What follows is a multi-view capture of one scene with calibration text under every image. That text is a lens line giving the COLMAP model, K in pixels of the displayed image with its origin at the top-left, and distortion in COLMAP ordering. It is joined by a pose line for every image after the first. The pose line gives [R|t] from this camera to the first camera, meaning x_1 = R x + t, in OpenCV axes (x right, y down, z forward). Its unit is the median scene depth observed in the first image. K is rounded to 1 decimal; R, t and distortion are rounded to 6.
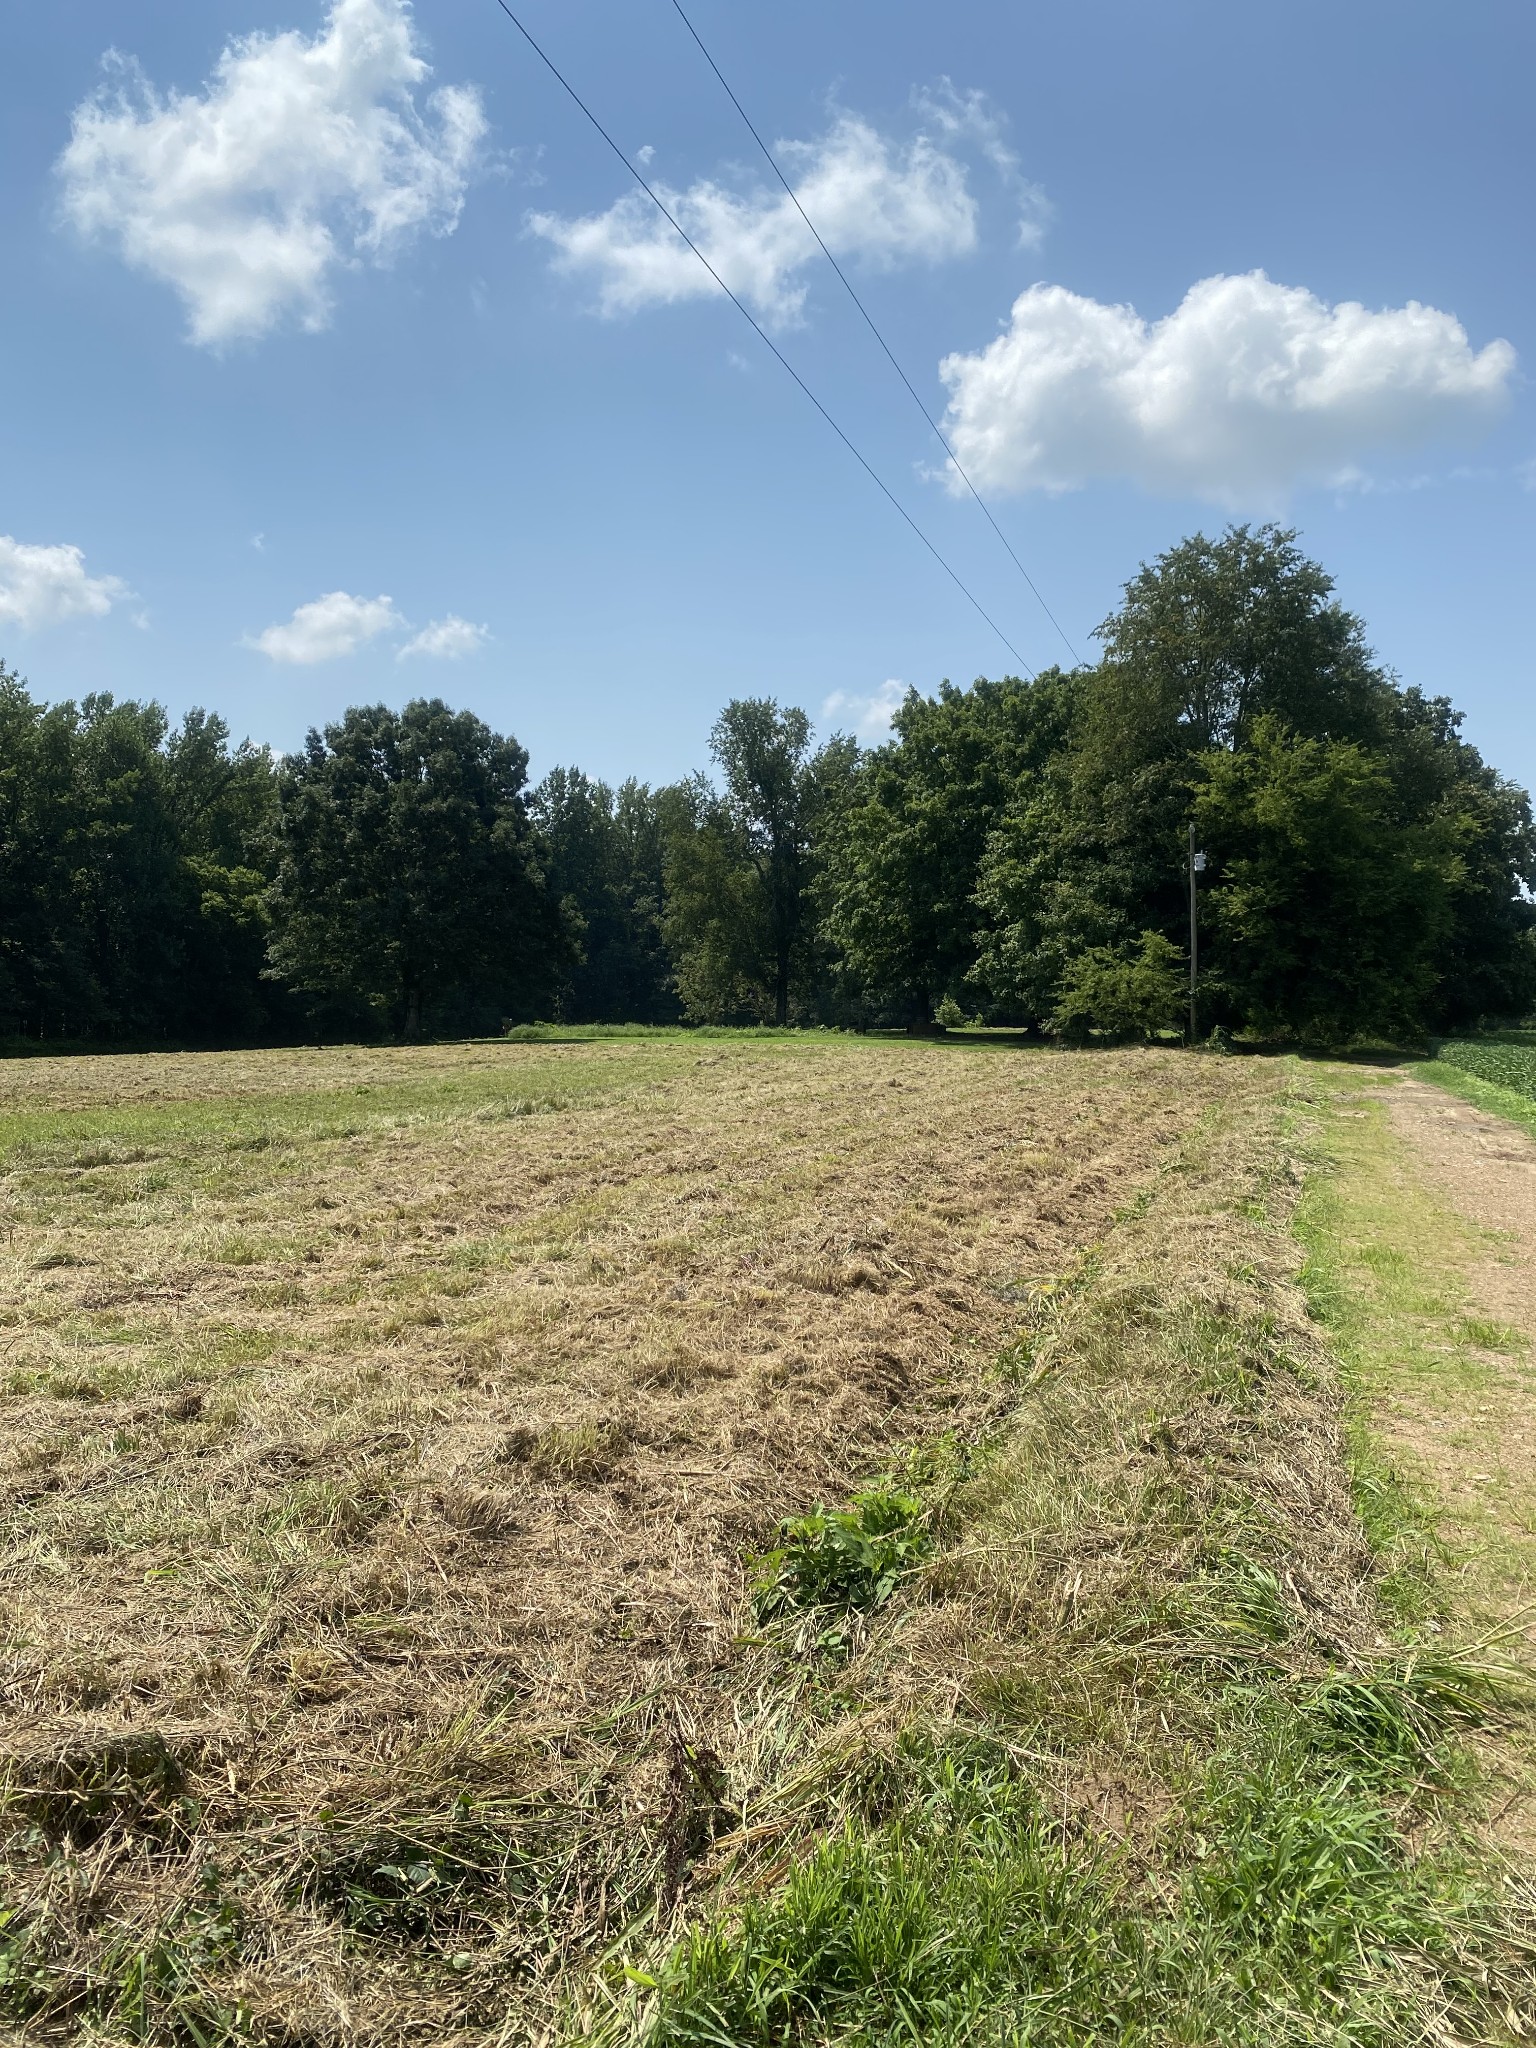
lens RADIAL K [[1573.1, 0, 735.8], [0, 1573.1, 1027.3], [0, 0, 1]] dist [-0.006716, -0.005498]
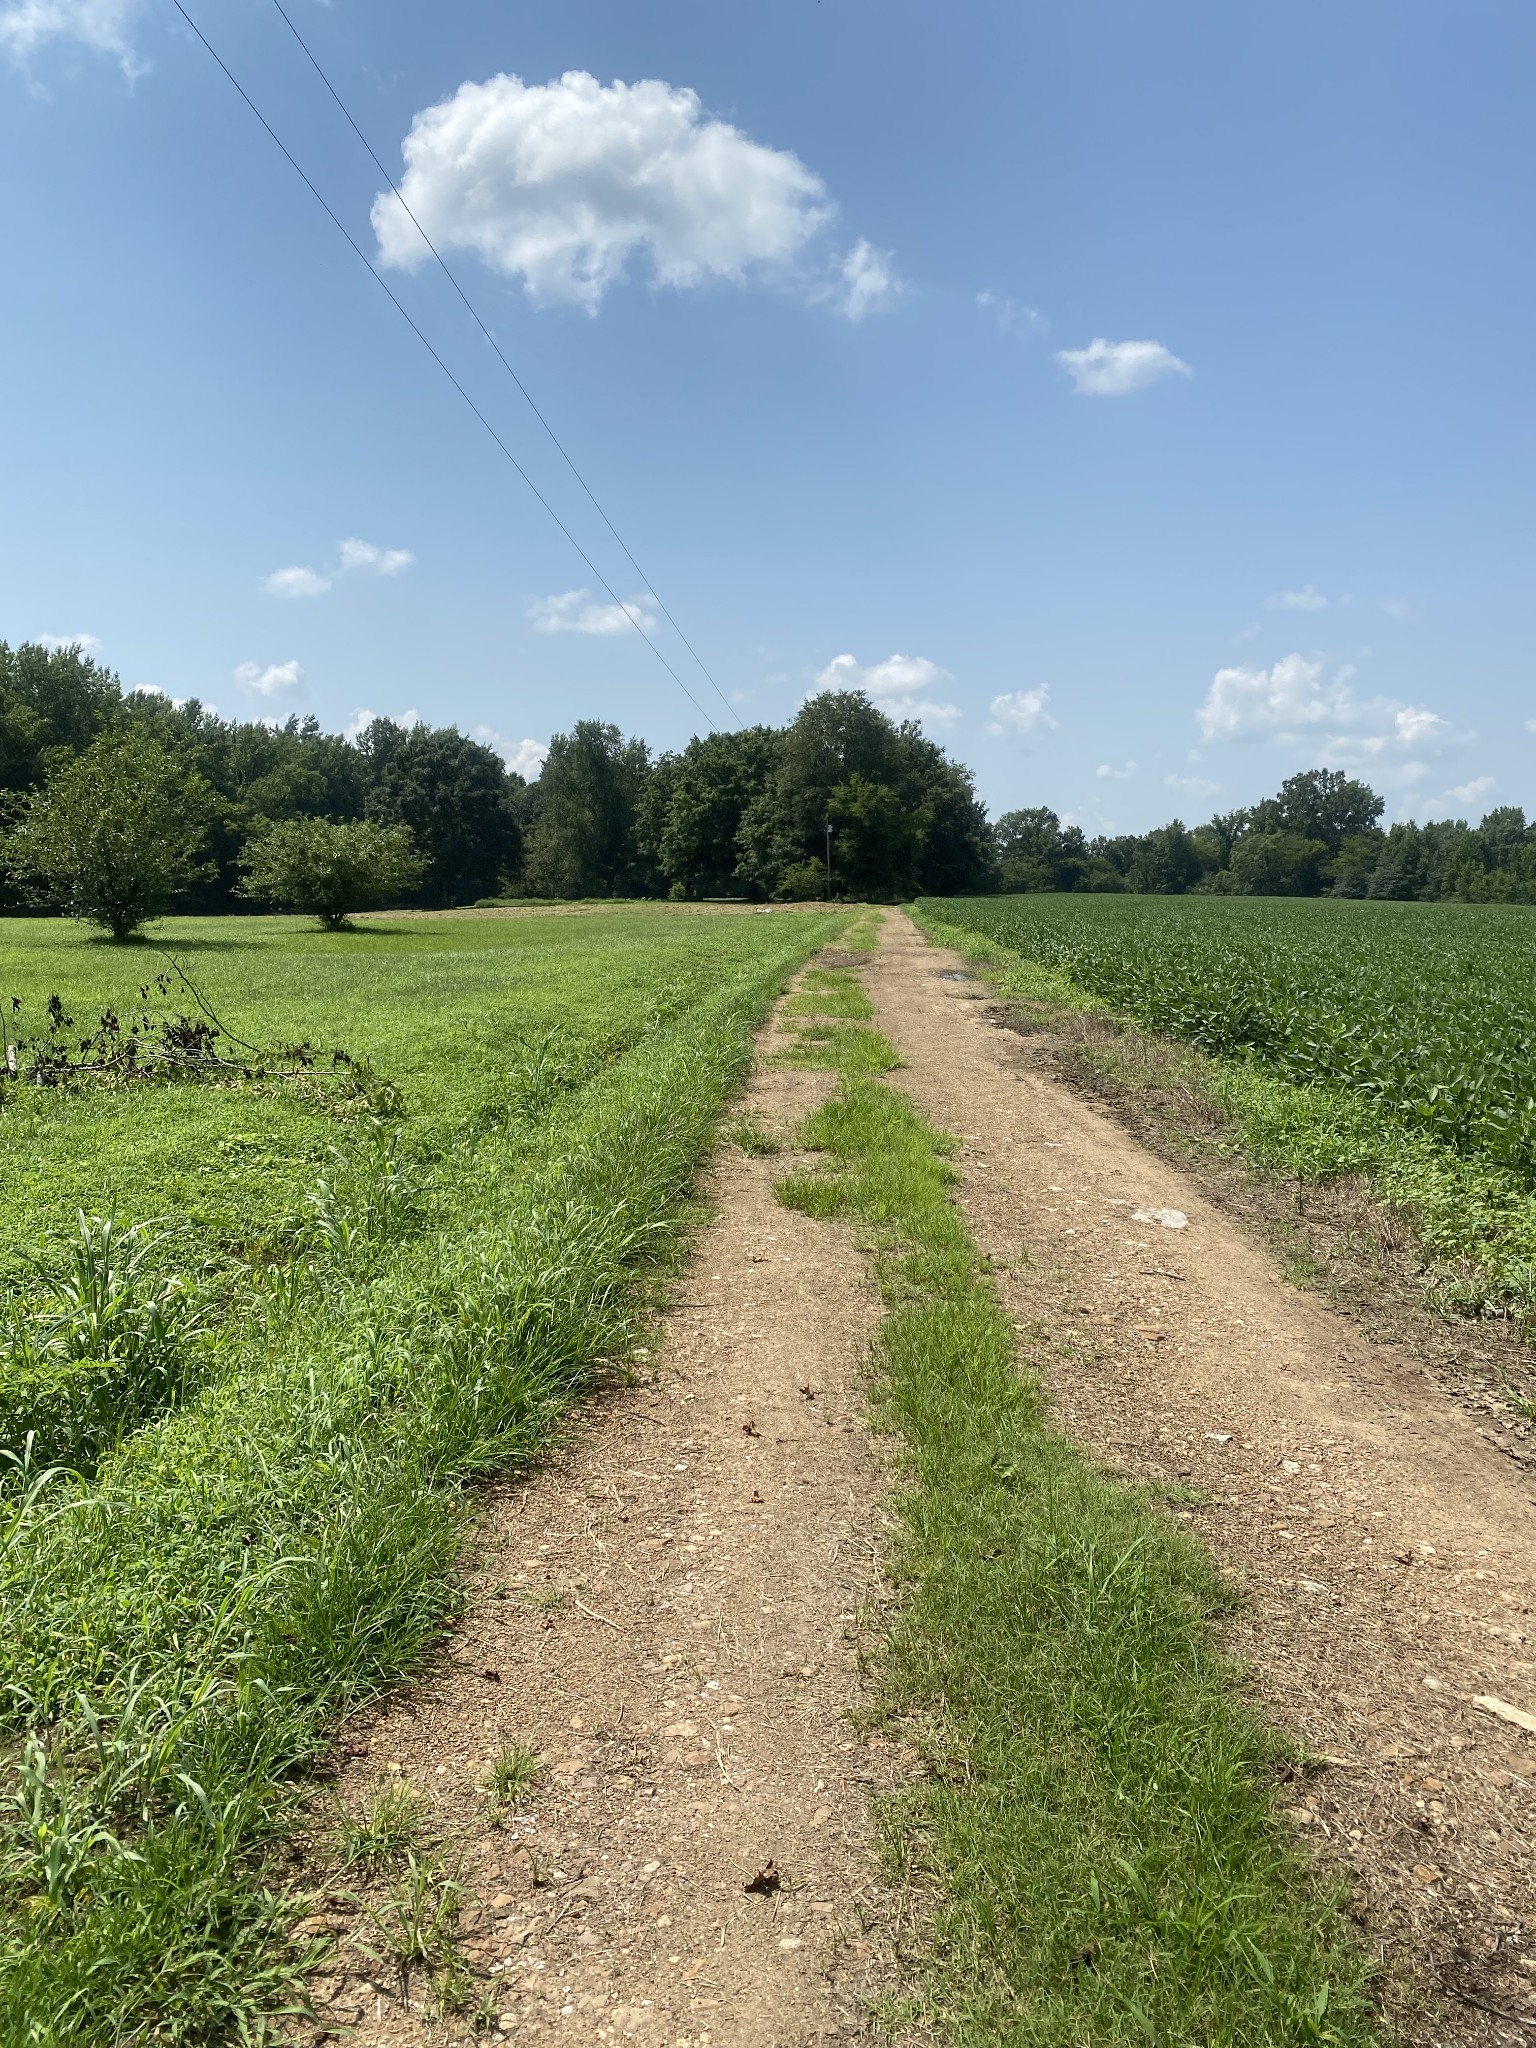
lens RADIAL K [[1573.1, 0, 735.8], [0, 1573.1, 1027.3], [0, 0, 1]] dist [-0.006716, -0.005498]
pose [[0.969476, -0.032604, 0.243010, -0.461550], [0.013366, 0.996673, 0.080401, 0.008293], [-0.244823, -0.074699, 0.966686, -1.384892]]
